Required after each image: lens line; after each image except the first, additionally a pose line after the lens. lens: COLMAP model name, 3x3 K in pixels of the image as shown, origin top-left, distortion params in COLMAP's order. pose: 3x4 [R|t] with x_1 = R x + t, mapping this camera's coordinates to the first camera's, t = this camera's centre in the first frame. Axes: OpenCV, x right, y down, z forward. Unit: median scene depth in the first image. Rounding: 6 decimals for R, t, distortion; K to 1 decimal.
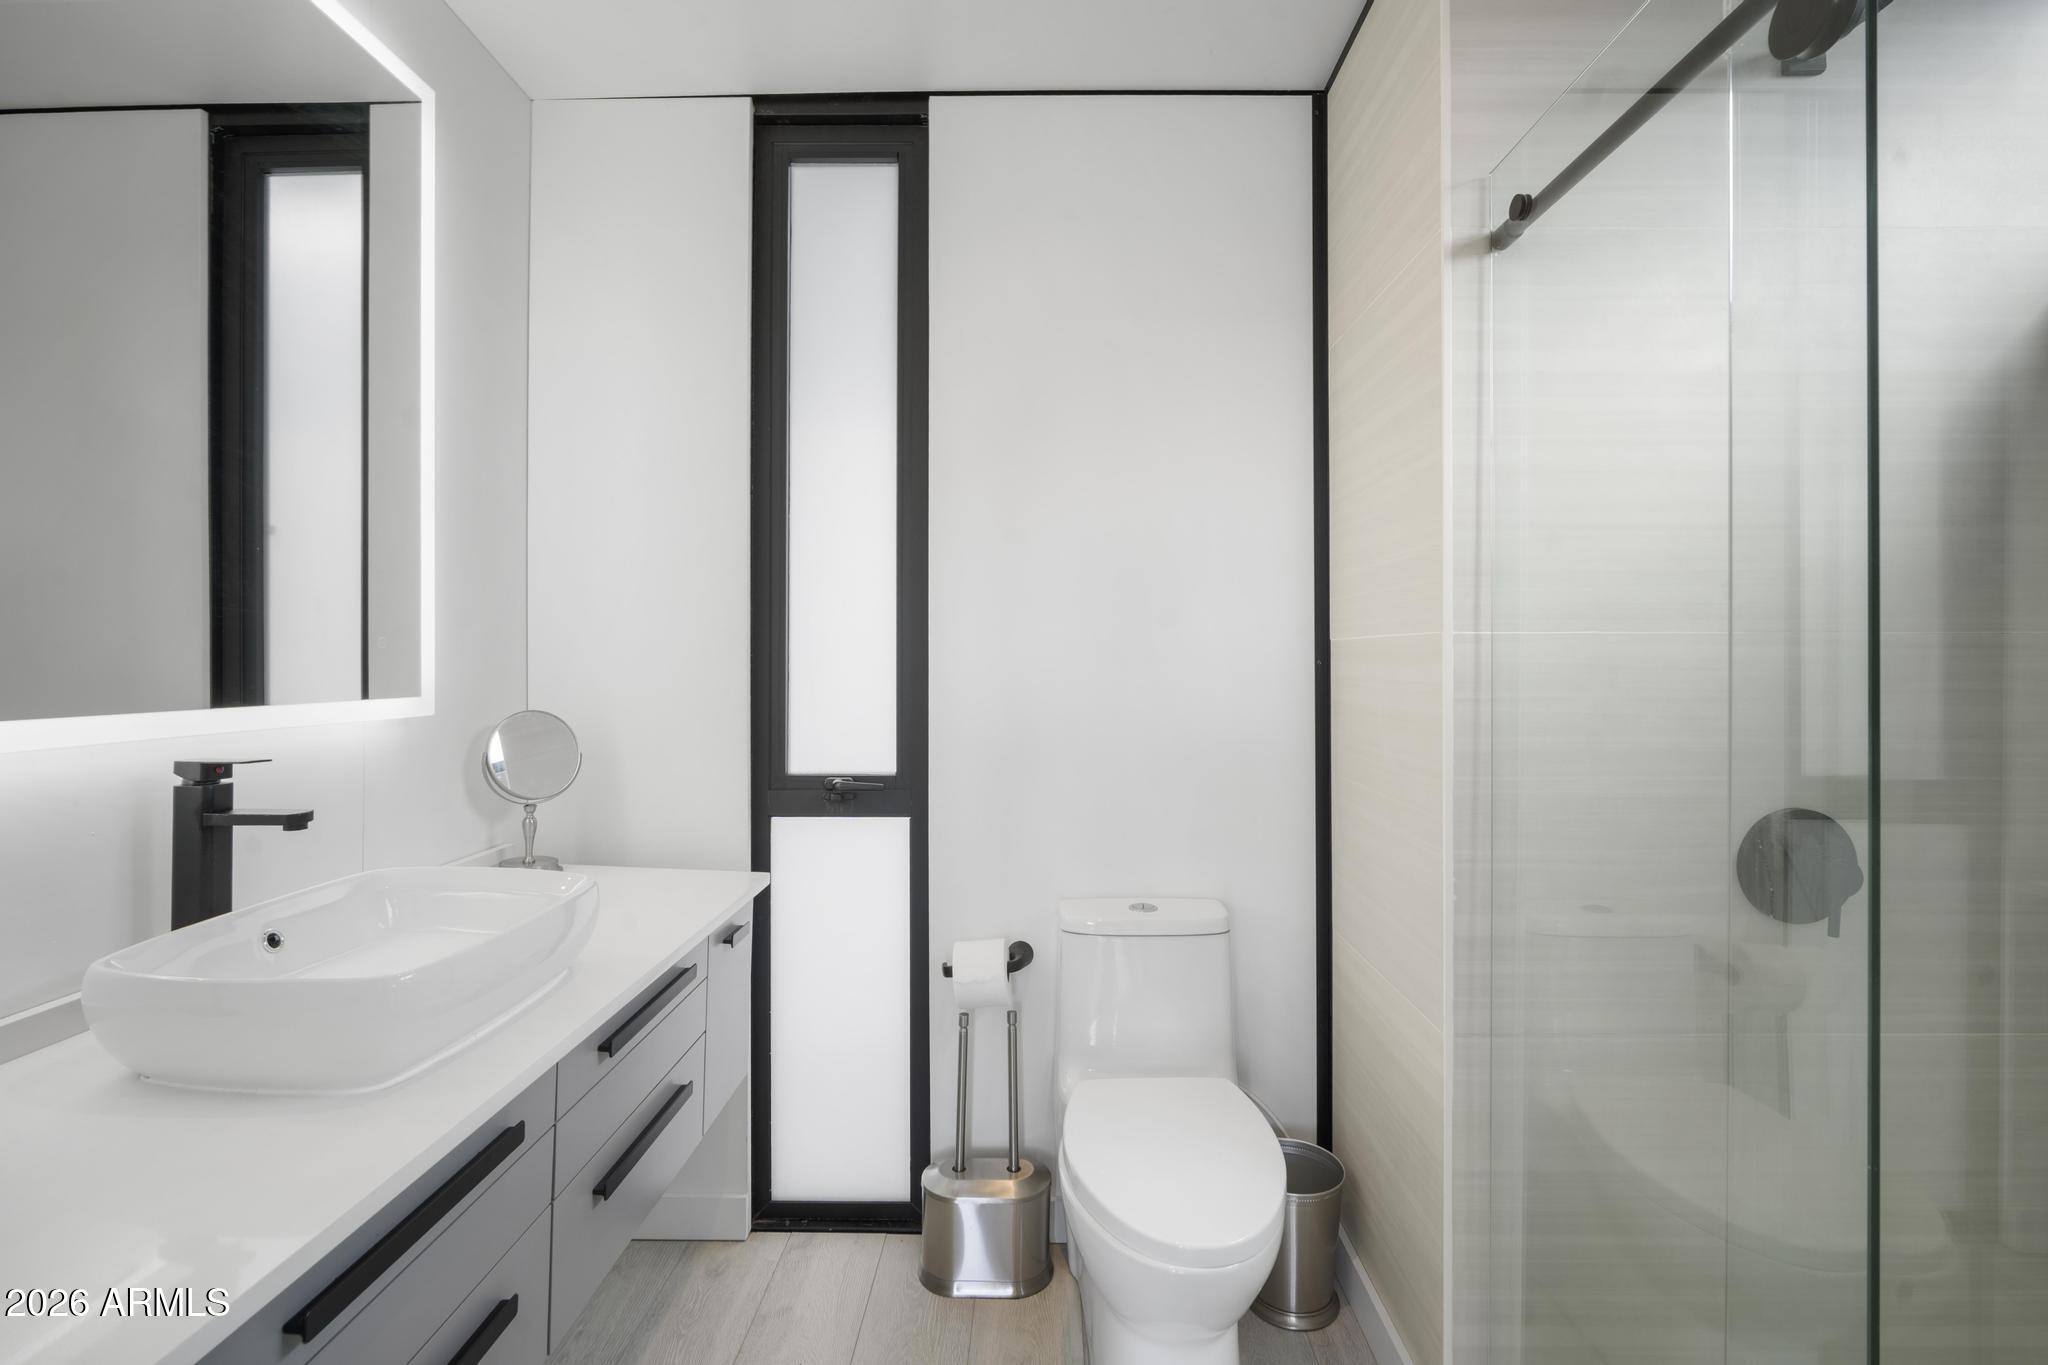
lens RADIAL K [[899.4, 0, 1034.3], [0, 899.4, 665.2], [0, 0, 1]] dist [-0.016628, 0.004583]
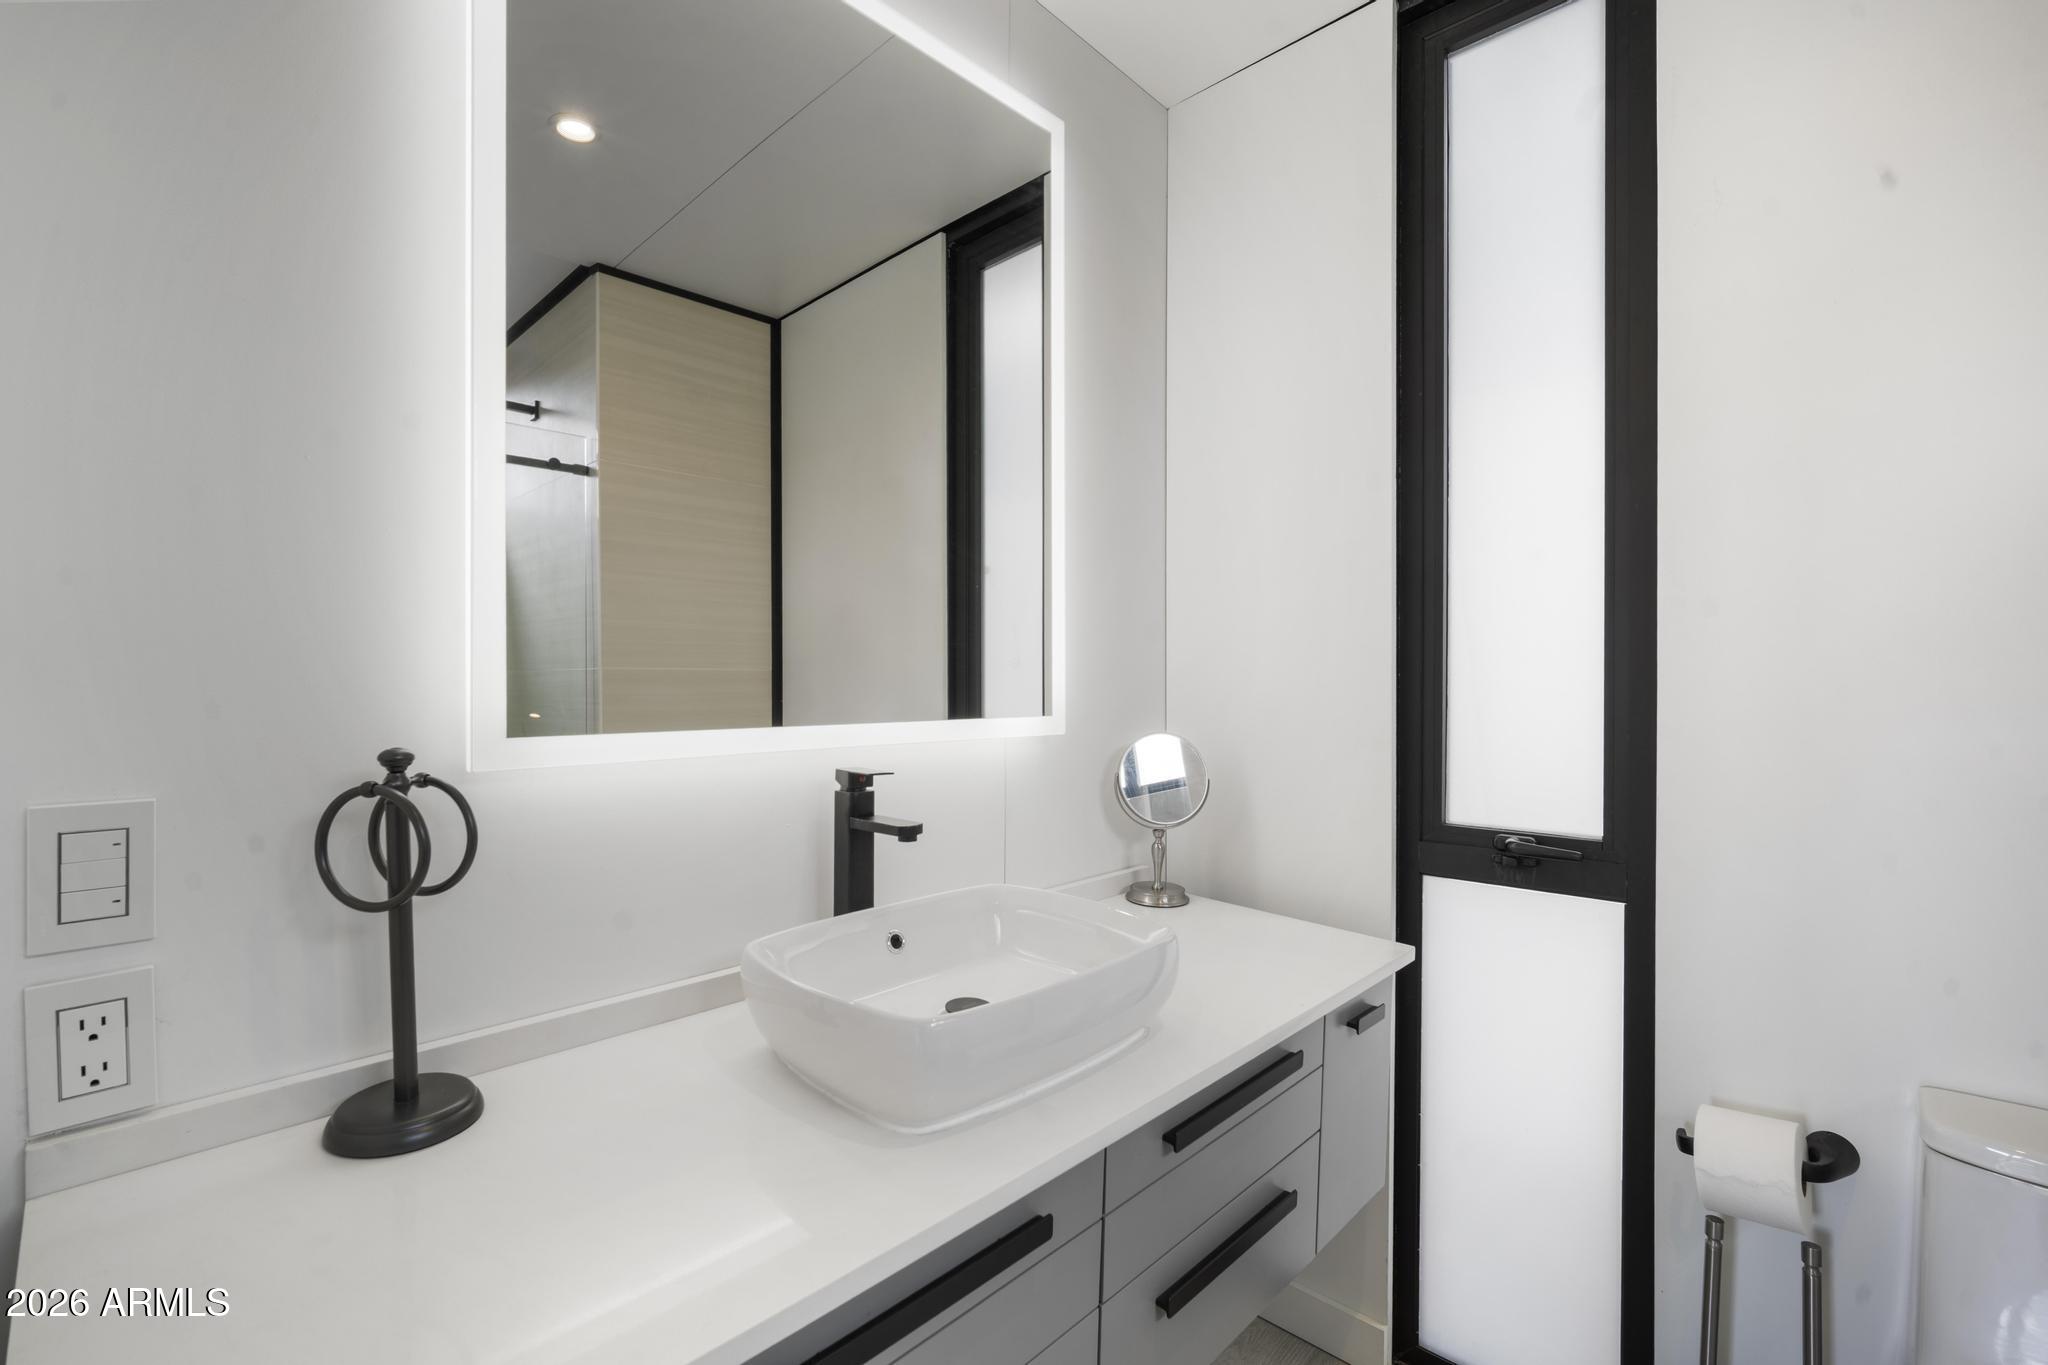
lens RADIAL K [[899.4, 0, 1025.3], [0, 899.4, 685.9], [0, 0, 1]] dist [-0.016628, 0.004583]
pose [[0.726436, 0.003595, -0.687225, 0.000490], [-0.003827, 0.999992, 0.001186, -0.000546], [0.687224, 0.001769, 0.726444, 0.195527]]
